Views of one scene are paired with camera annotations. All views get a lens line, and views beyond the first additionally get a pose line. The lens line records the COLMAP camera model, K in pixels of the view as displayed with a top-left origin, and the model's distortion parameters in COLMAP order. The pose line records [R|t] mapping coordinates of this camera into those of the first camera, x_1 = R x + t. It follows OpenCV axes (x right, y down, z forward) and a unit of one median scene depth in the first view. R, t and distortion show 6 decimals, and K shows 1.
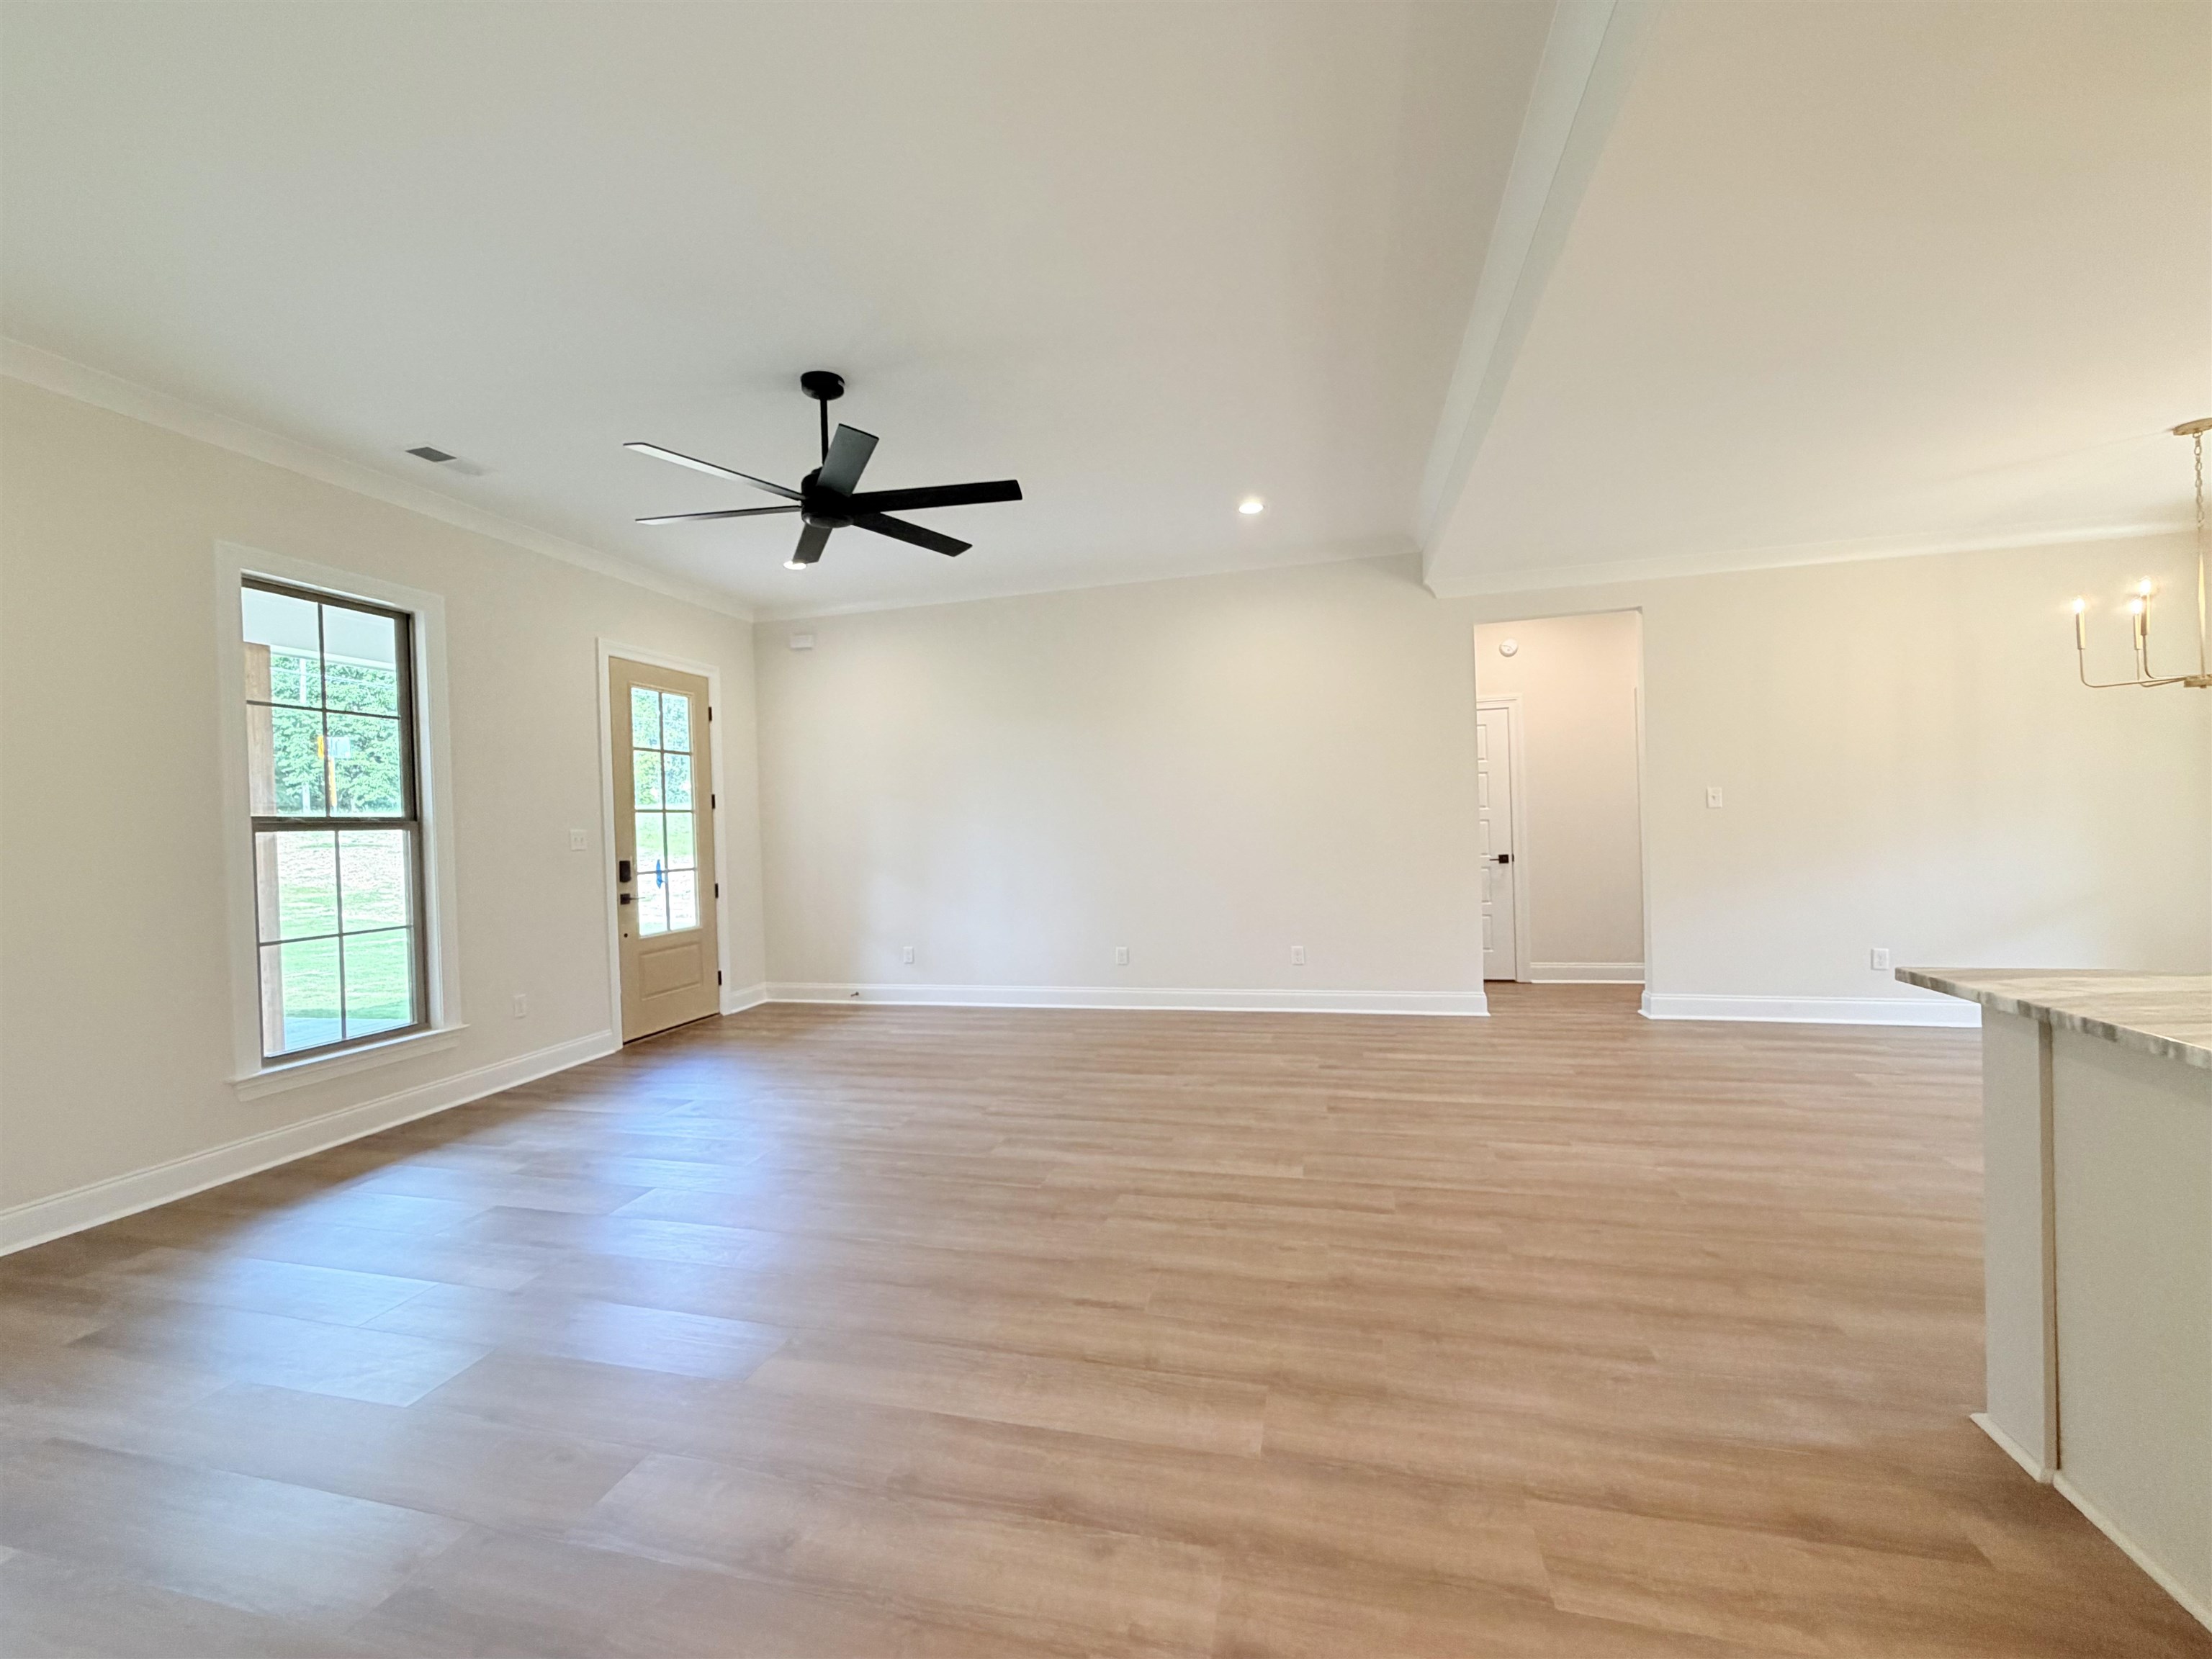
lens RADIAL K [[886.3, 0, 1095.9], [0, 886.3, 832.9], [0, 0, 1]] dist [-0.000701, 0.000434]
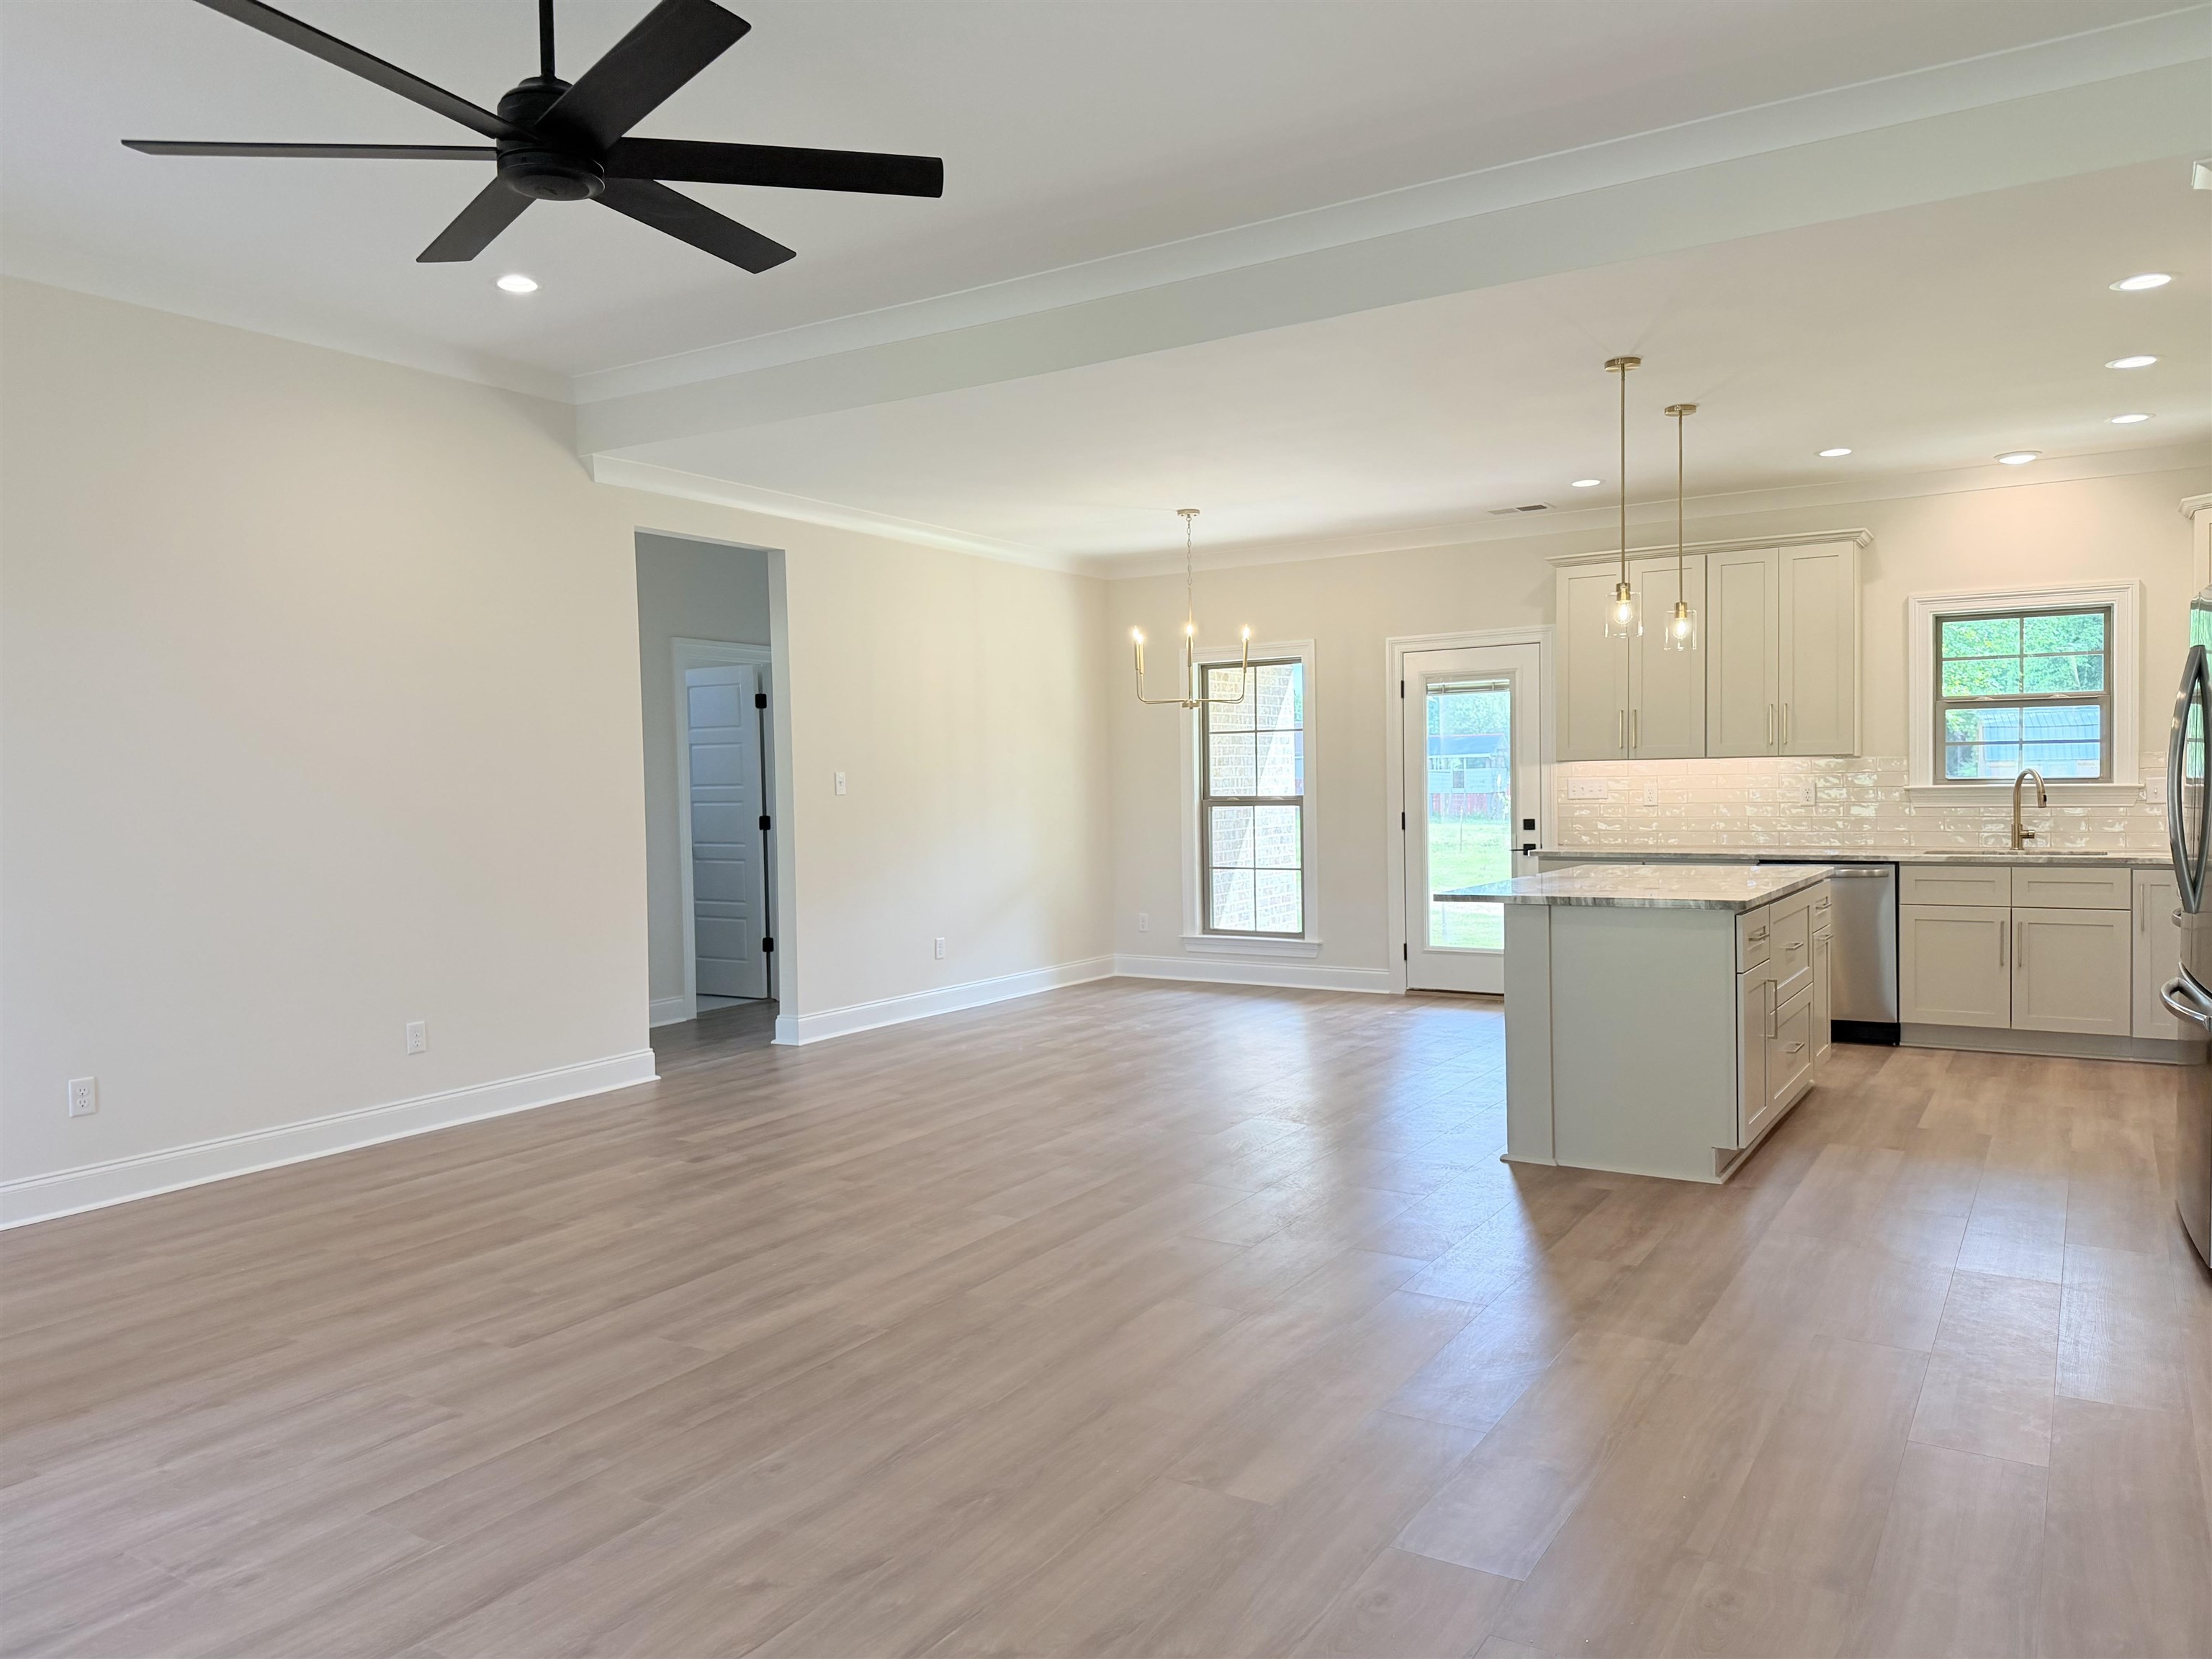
lens RADIAL K [[1549.5, 0, 1110.7], [0, 1549.5, 824.4], [0, 0, 1]] dist [0.074317, -0.039847]
pose [[0.297155, -0.000241, 0.954829, -0.914202], [0.019623, 0.999790, -0.005854, 0.019968], [-0.954628, 0.020476, 0.297097, 0.376623]]
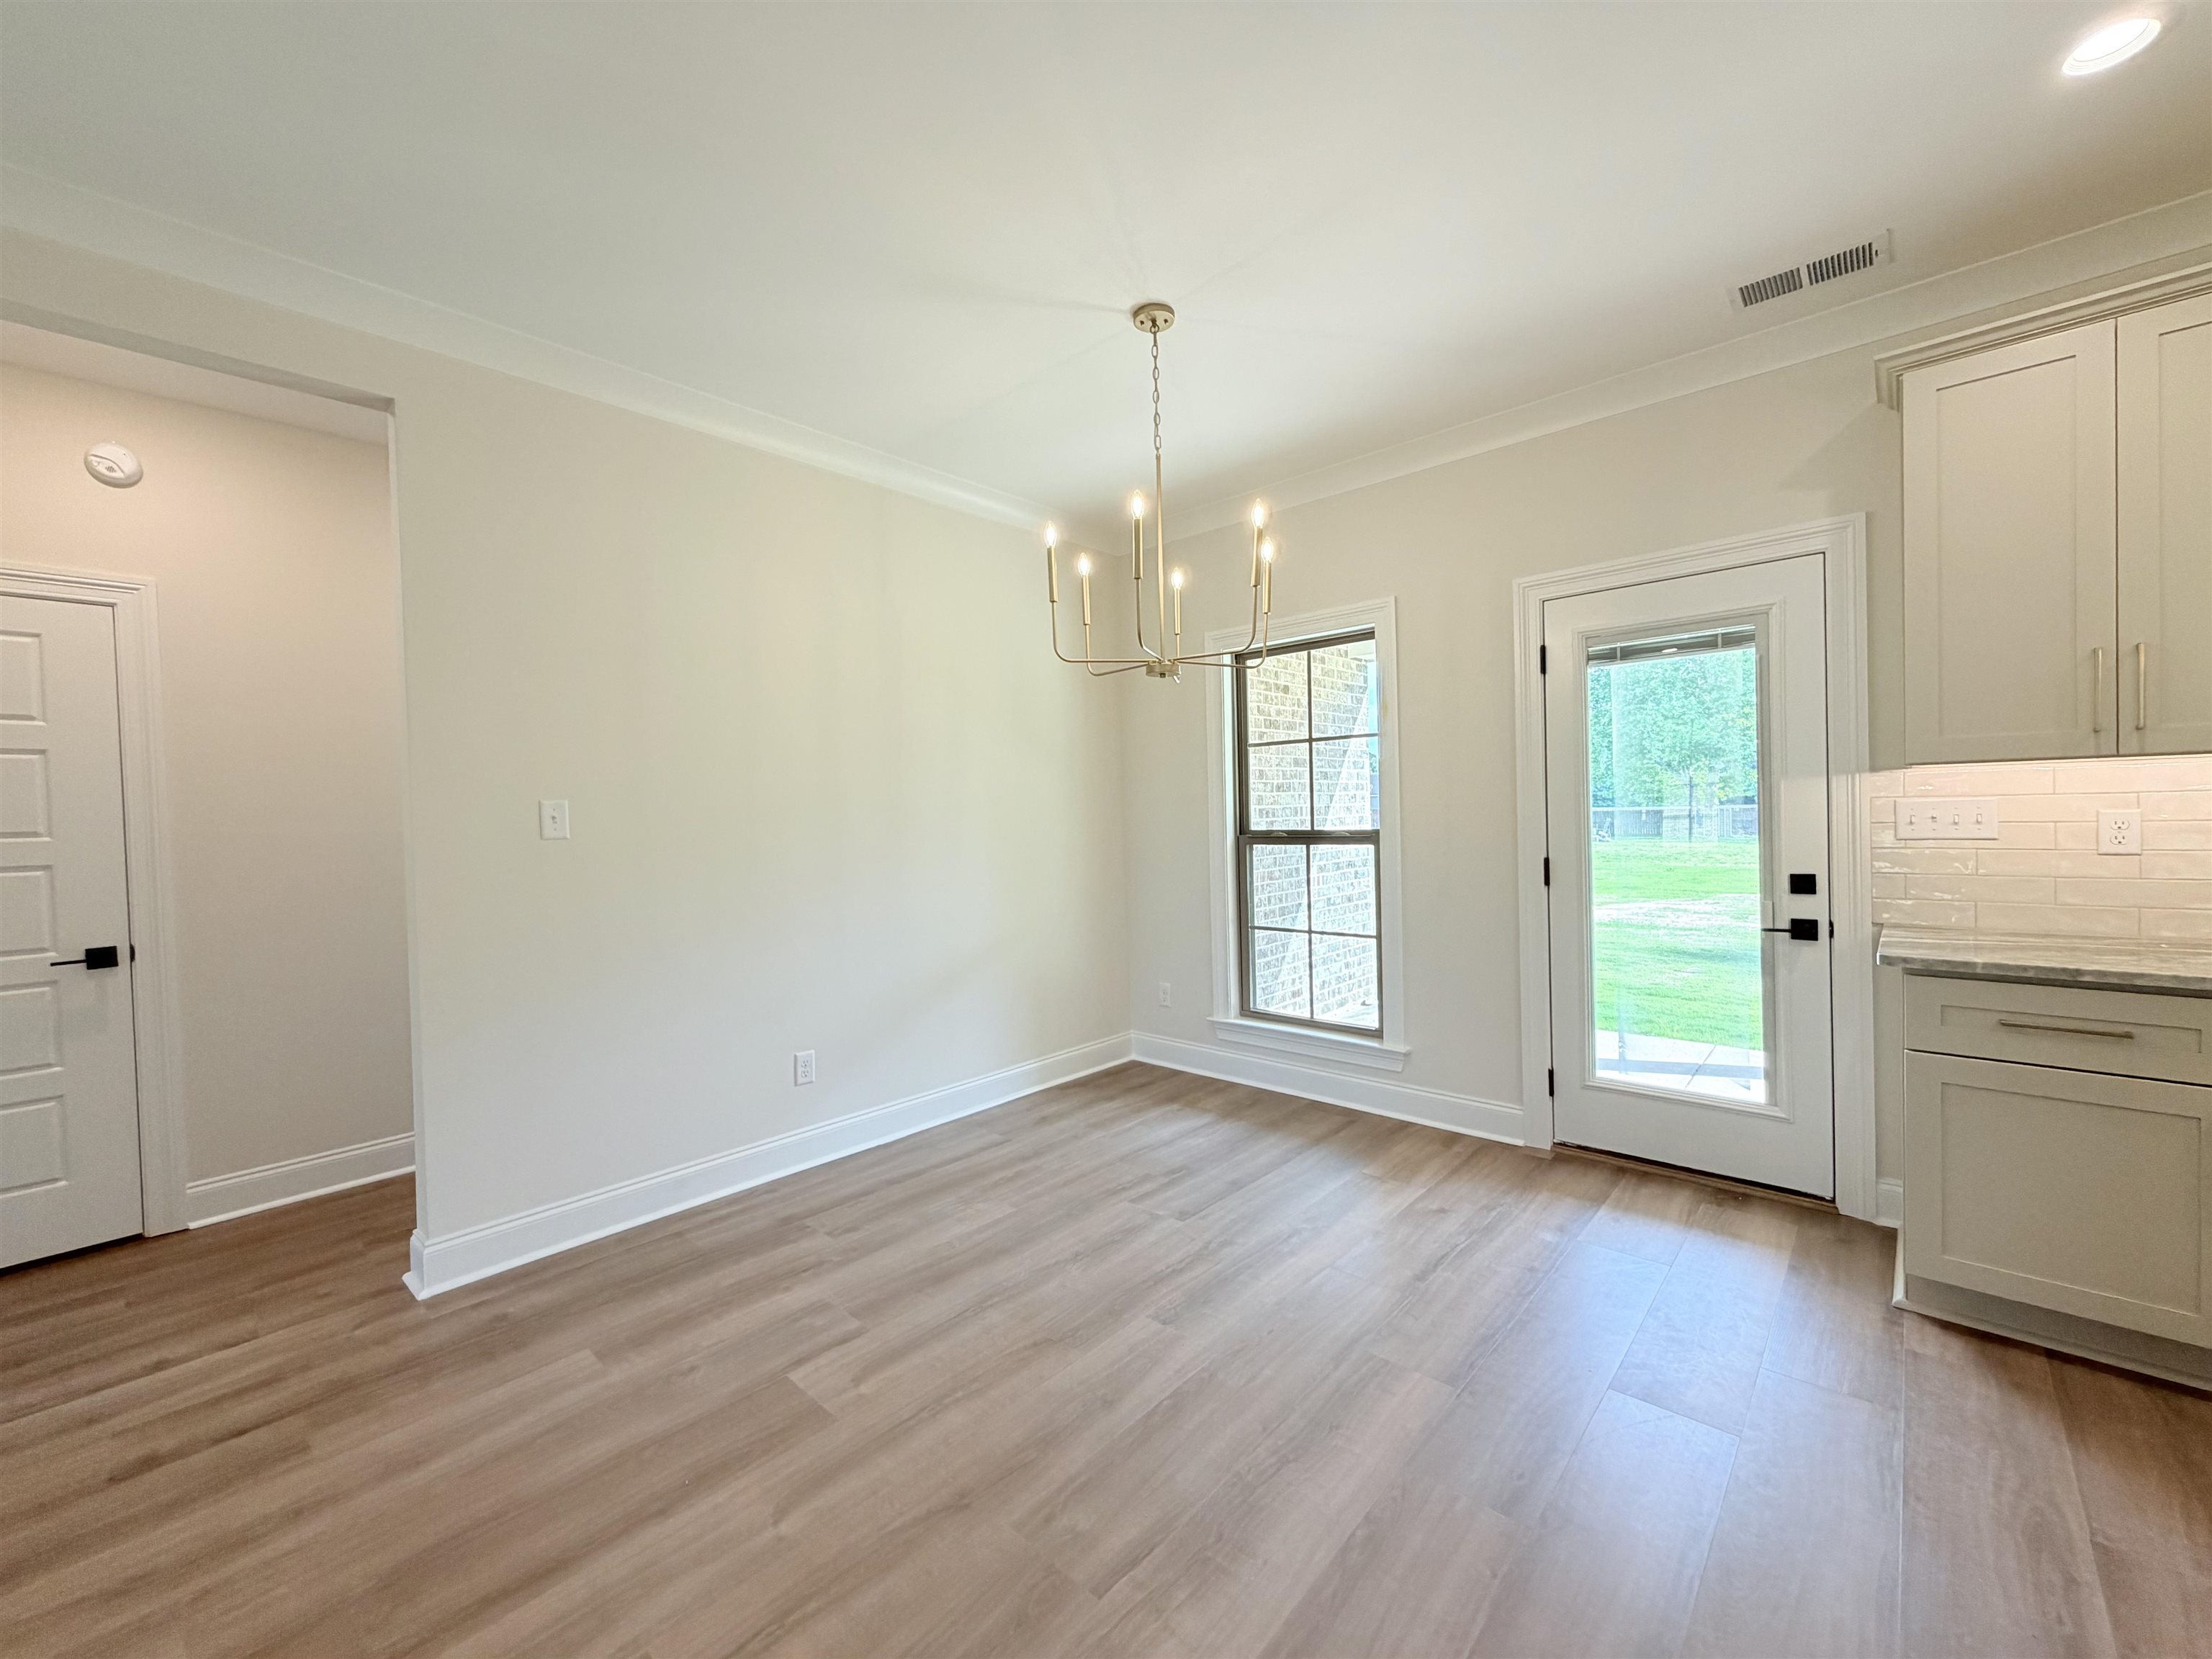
lens RADIAL K [[886.3, 0, 1106.4], [0, 886.3, 828.9], [0, 0, 1]] dist [-0.000701, 0.000434]
pose [[0.468521, 0.006836, 0.883426, 0.516201], [0.021289, 0.999592, -0.019025, -0.023230], [-0.883196, 0.027720, 0.468185, 0.623725]]
